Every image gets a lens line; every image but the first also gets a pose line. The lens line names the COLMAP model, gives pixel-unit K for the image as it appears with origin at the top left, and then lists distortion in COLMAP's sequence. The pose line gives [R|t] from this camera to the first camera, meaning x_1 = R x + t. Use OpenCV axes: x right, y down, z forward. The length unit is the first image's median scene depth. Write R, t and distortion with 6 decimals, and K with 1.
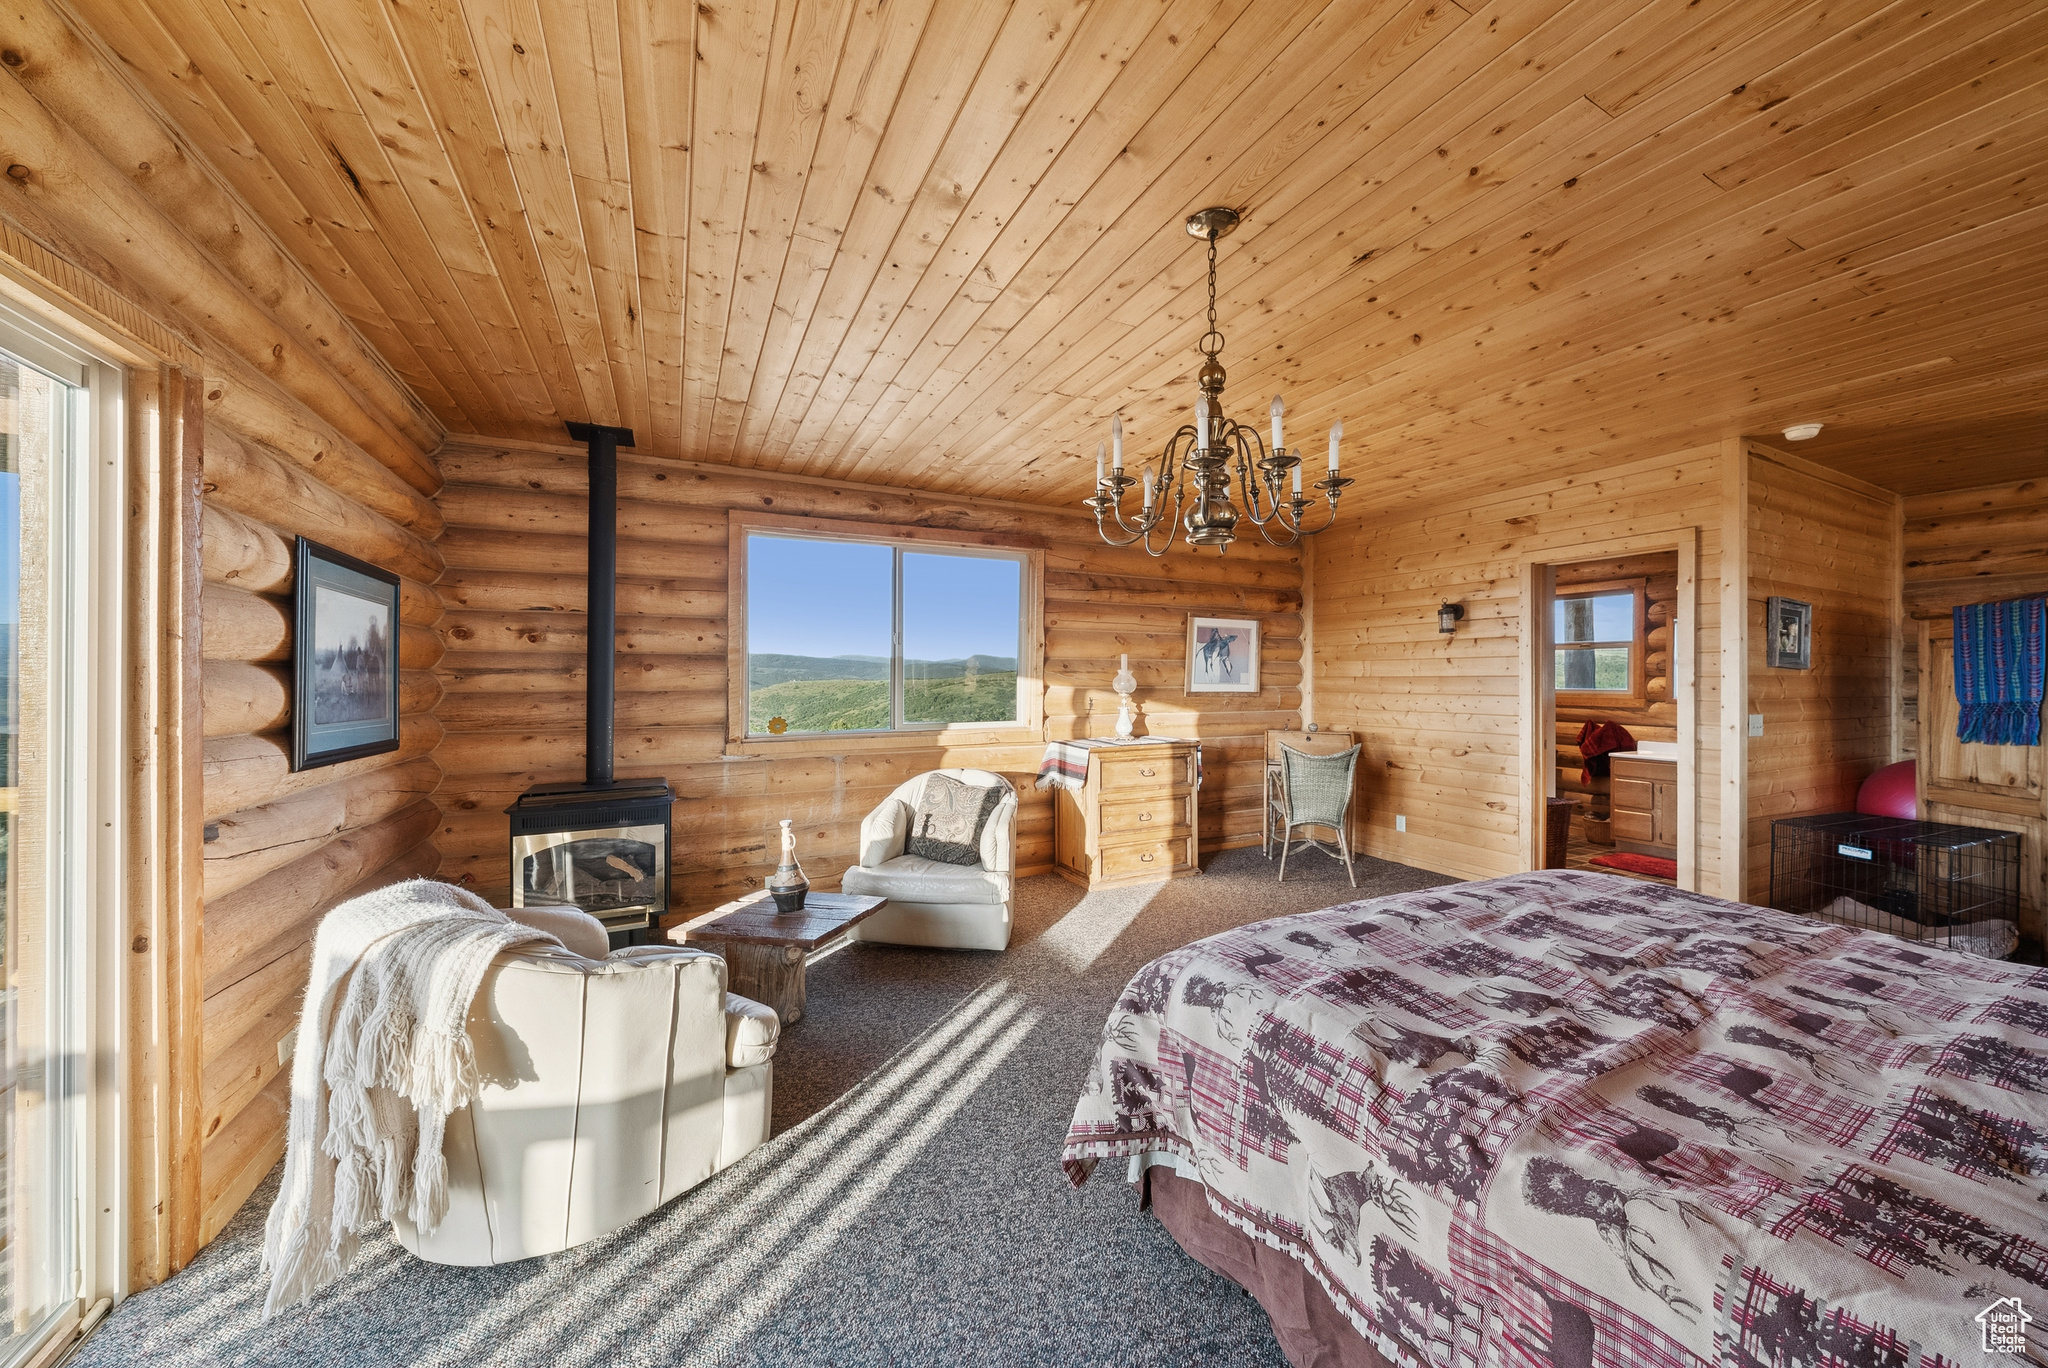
lens RADIAL K [[750.3, 0, 997.3], [0, 750.3, 680.4], [0, 0, 1]] dist [-0.000444, 0.000308]
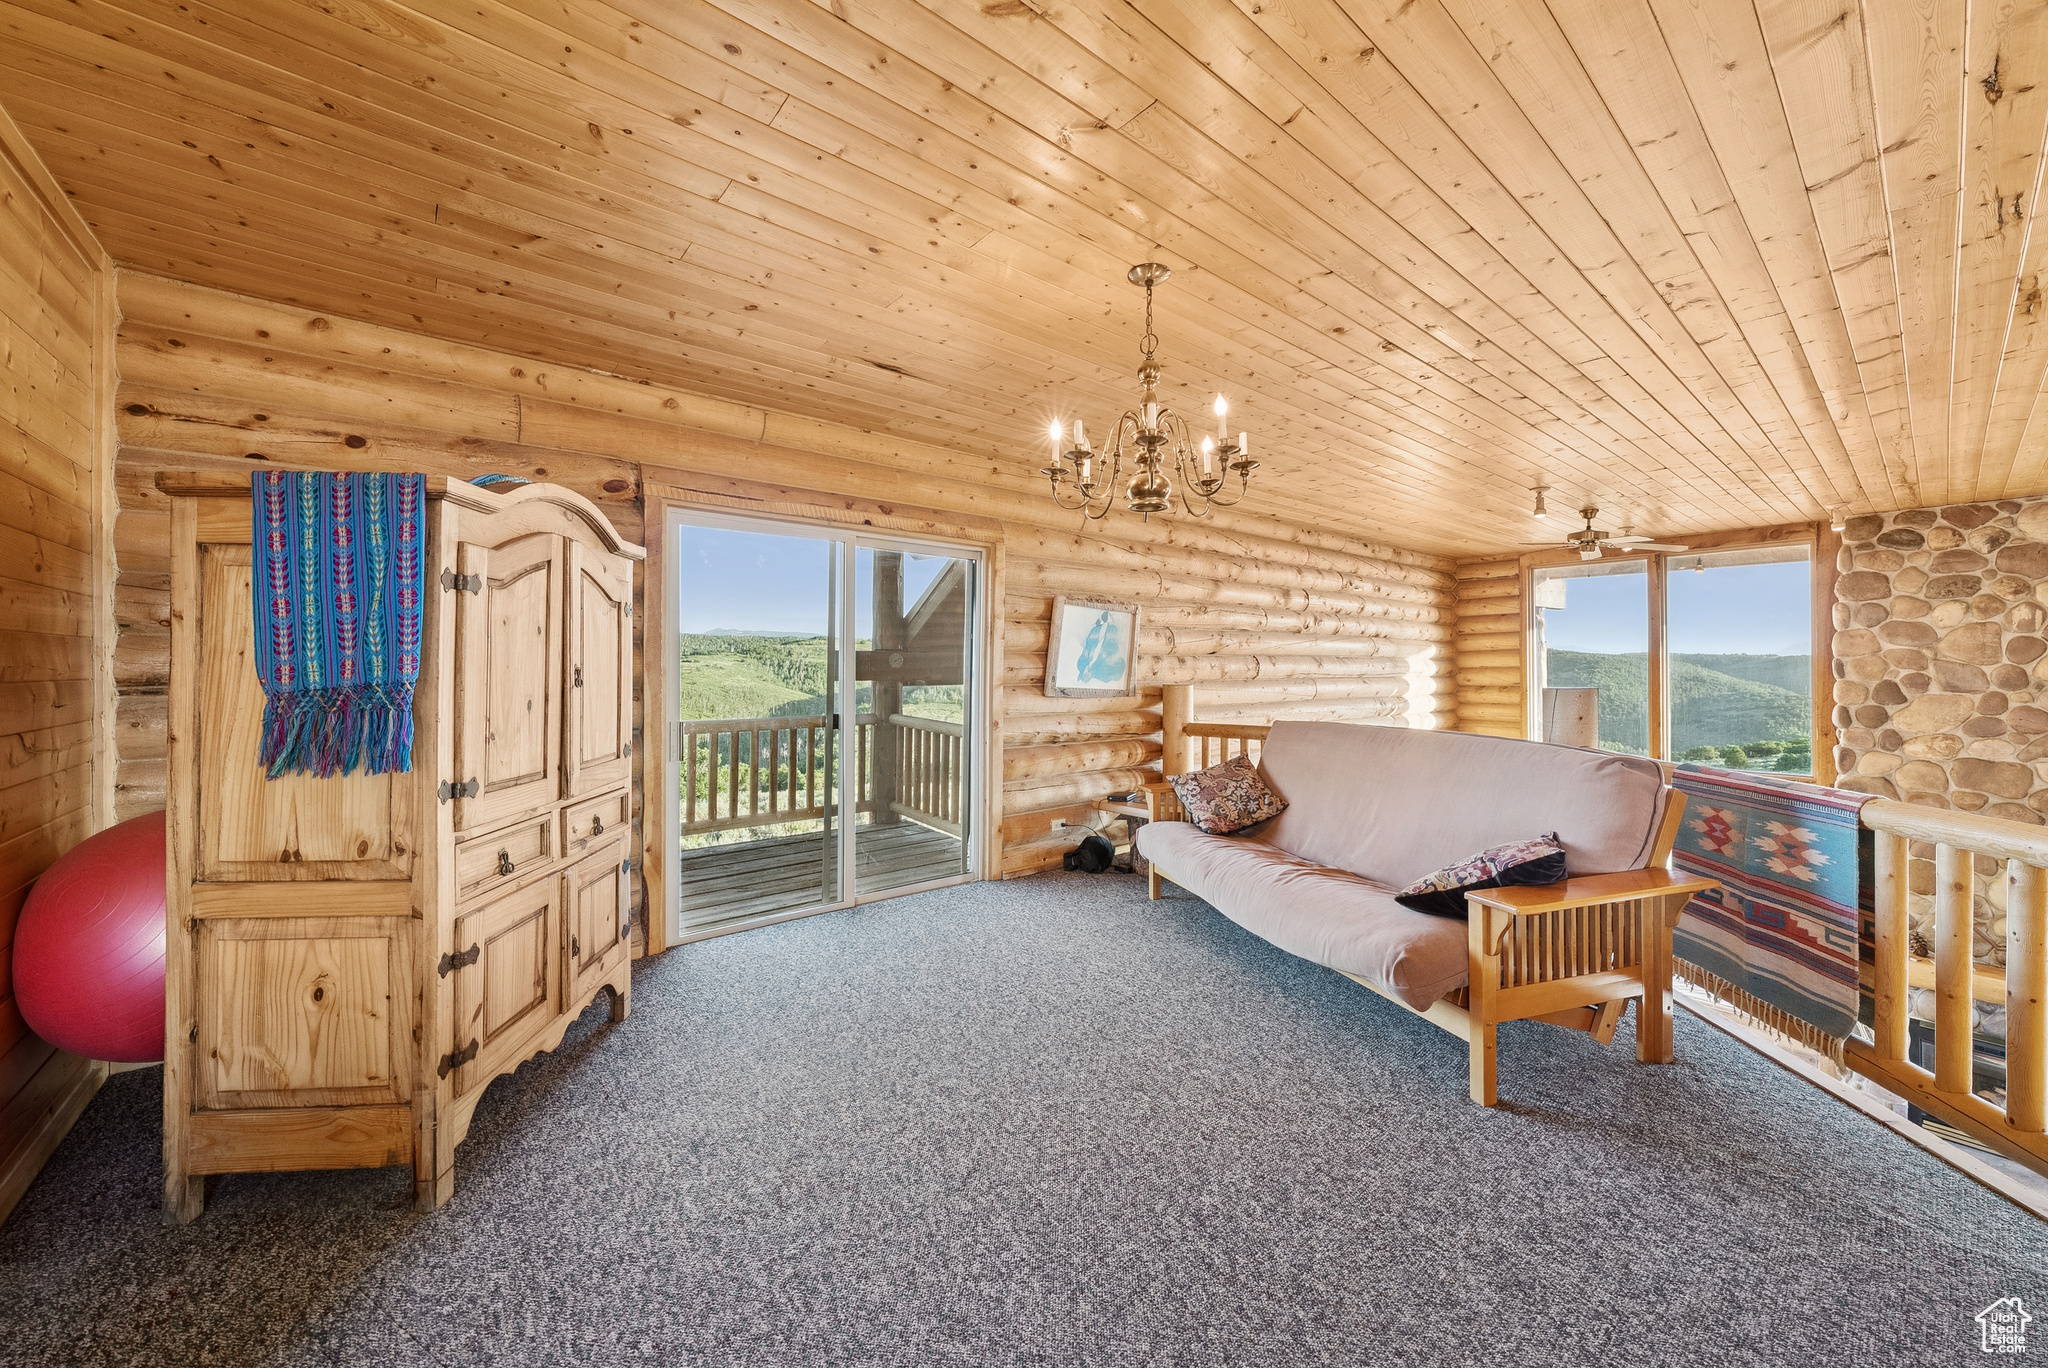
lens RADIAL K [[767.1, 0, 1020.2], [0, 767.1, 660.6], [0, 0, 1]] dist [-0.000301, 0.000132]
pose [[-0.200192, -0.001270, 0.979756, 0.719687], [-0.002428, 0.999997, 0.000800, 0.011086], [-0.979754, -0.002219, -0.200194, 0.627655]]
